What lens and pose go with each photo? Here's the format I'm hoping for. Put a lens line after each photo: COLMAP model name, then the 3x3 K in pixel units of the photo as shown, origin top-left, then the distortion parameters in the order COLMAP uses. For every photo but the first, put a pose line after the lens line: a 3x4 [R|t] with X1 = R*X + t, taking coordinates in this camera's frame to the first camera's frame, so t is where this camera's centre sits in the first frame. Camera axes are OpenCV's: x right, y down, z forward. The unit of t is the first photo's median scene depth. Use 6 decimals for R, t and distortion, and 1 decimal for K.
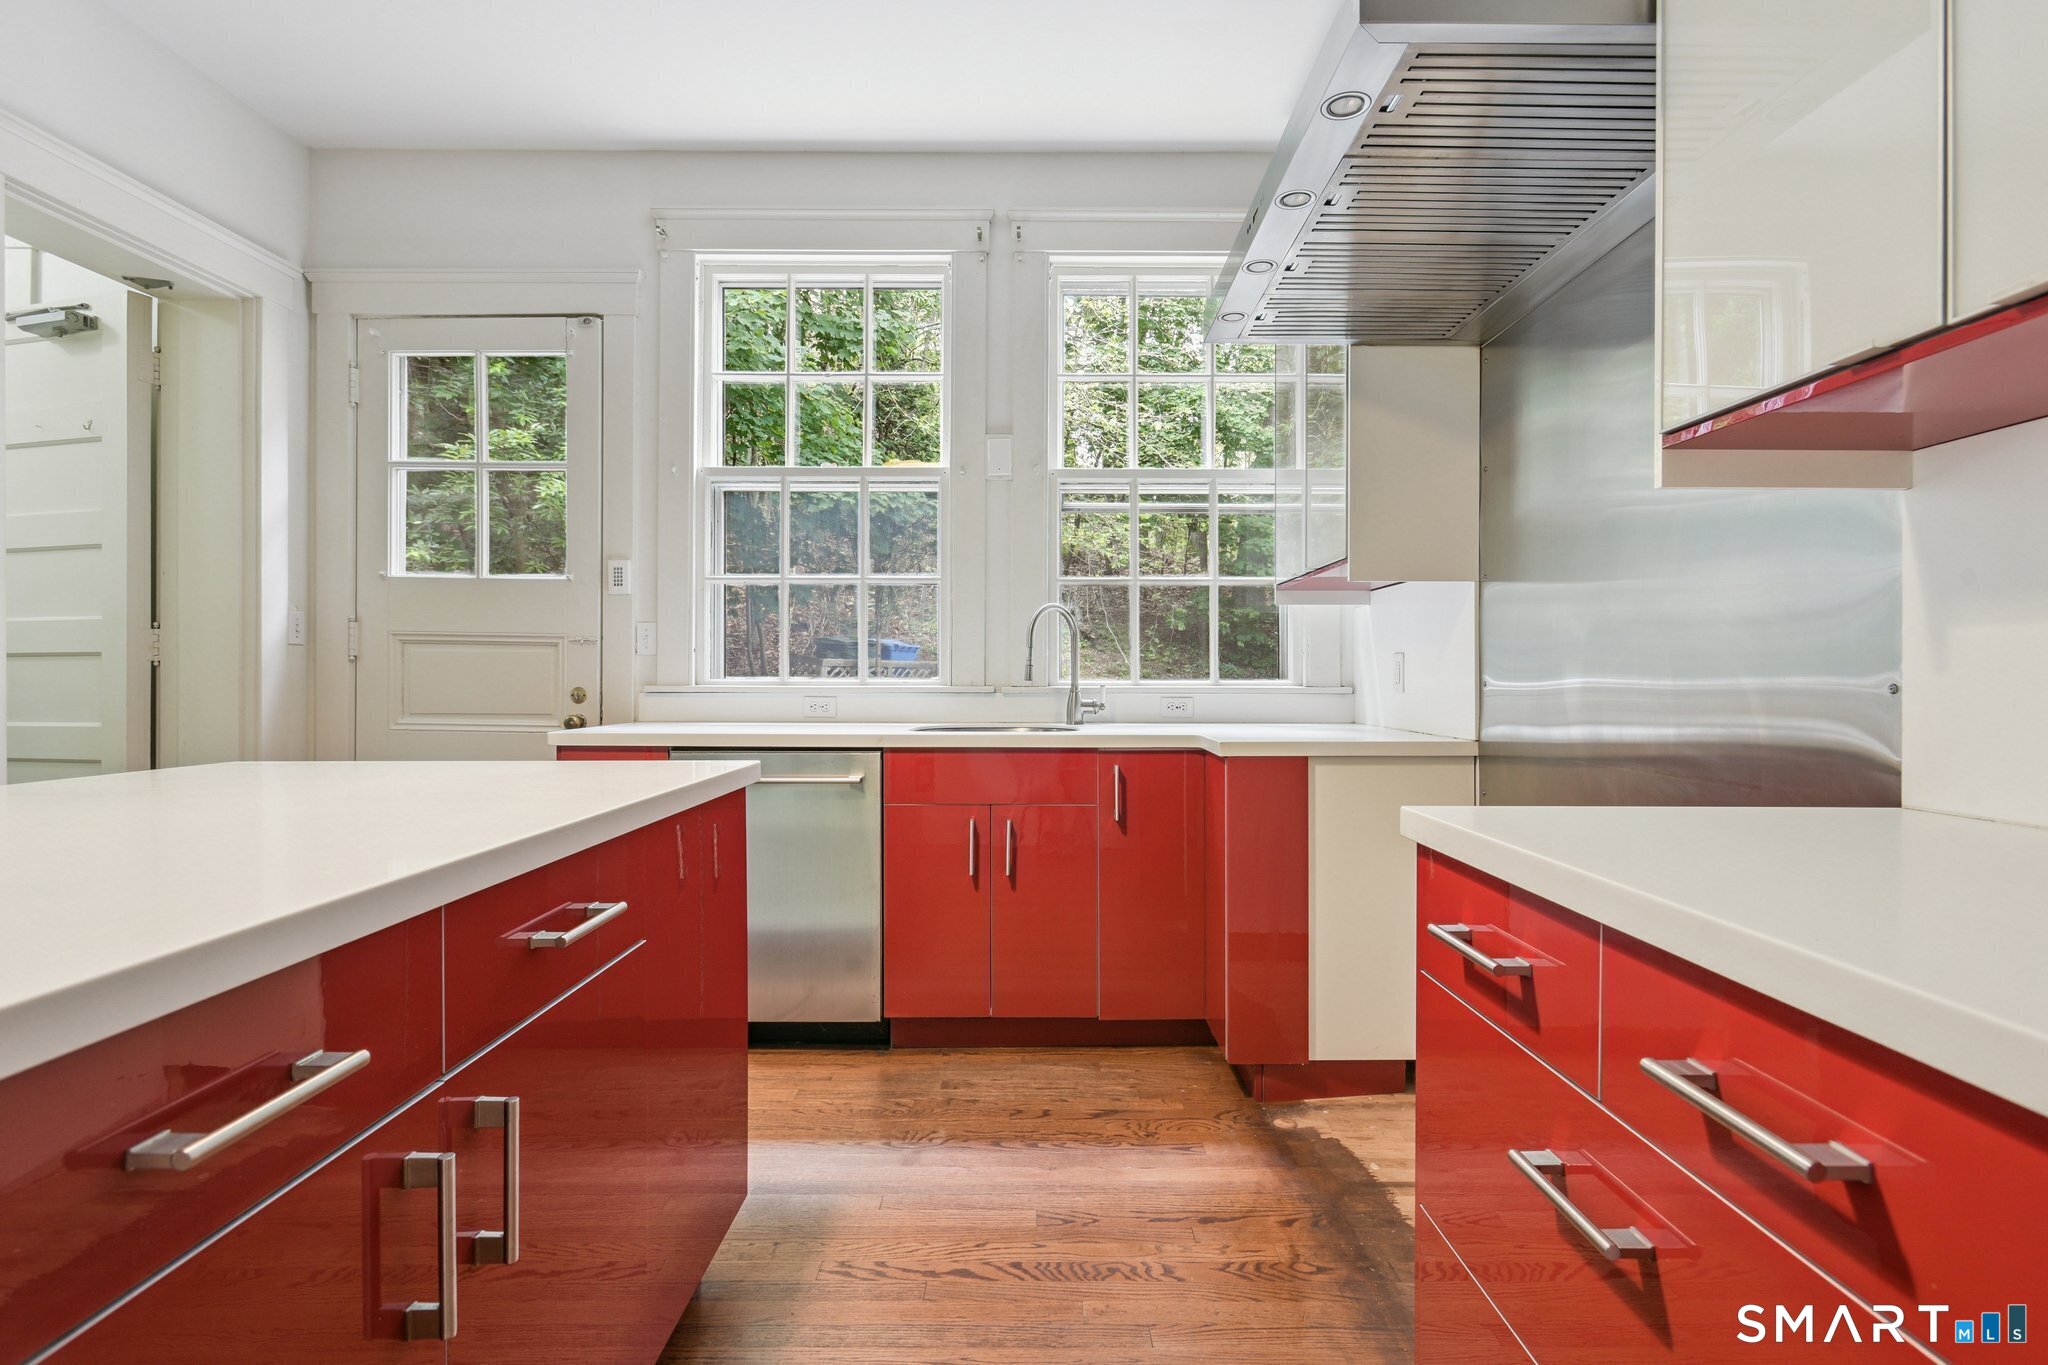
lens RADIAL K [[983.7, 0, 1024.2], [0, 983.7, 681.7], [0, 0, 1]] dist [0.003230, -0.000684]
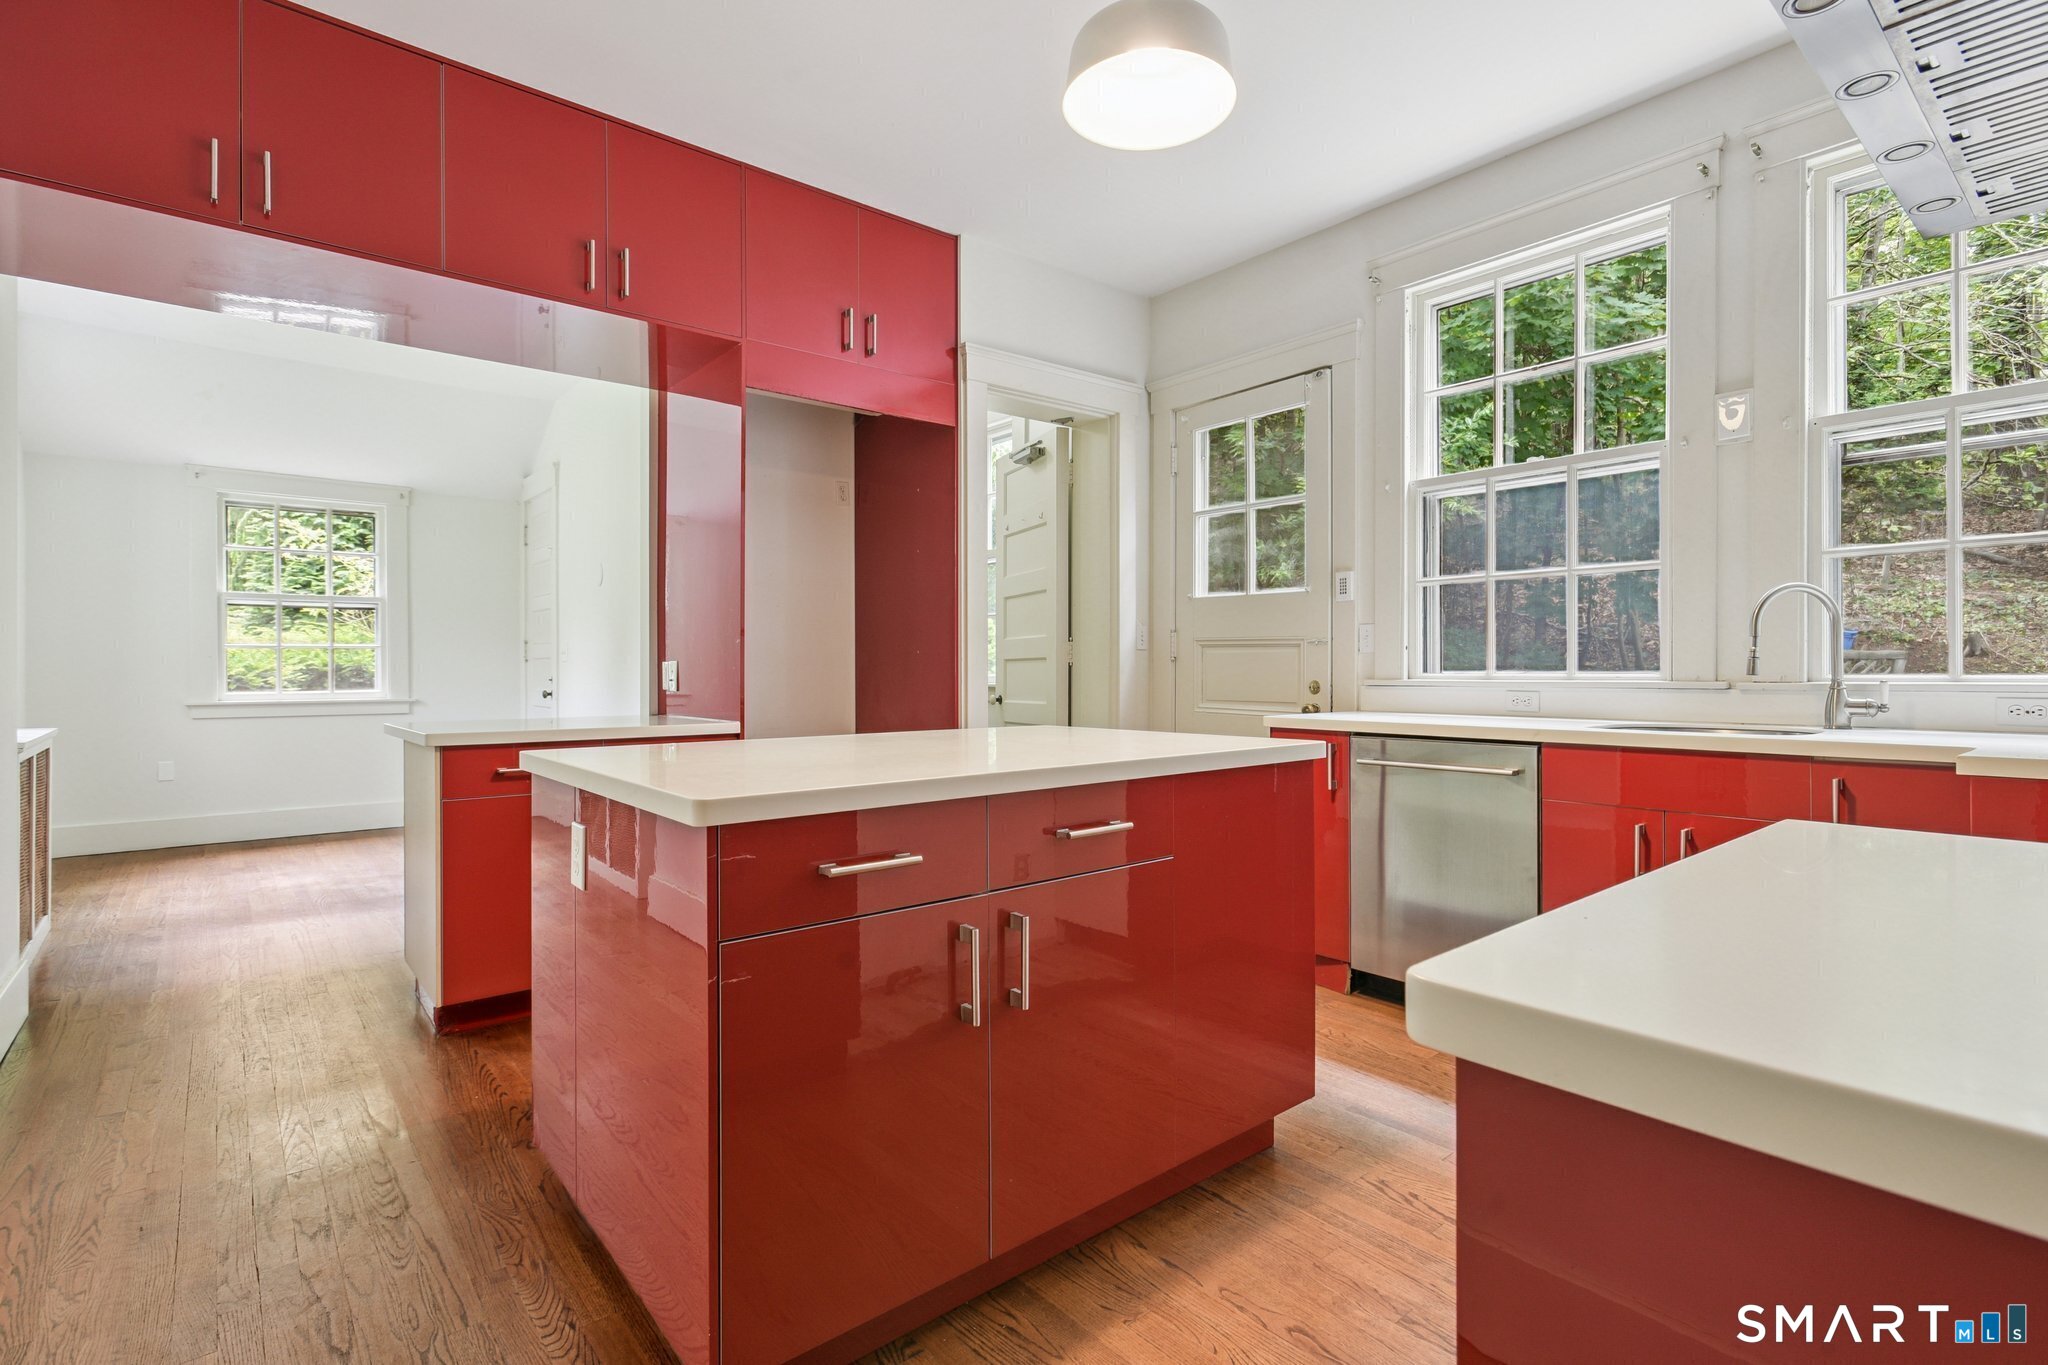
lens RADIAL K [[983.7, 0, 1029.5], [0, 983.7, 675.1], [0, 0, 1]] dist [0.003230, -0.000684]
pose [[0.635917, 0.000509, -0.771758, 0.252155], [-0.001280, 0.999999, -0.000396, 0.000066], [0.771757, 0.001240, 0.635917, -0.029323]]
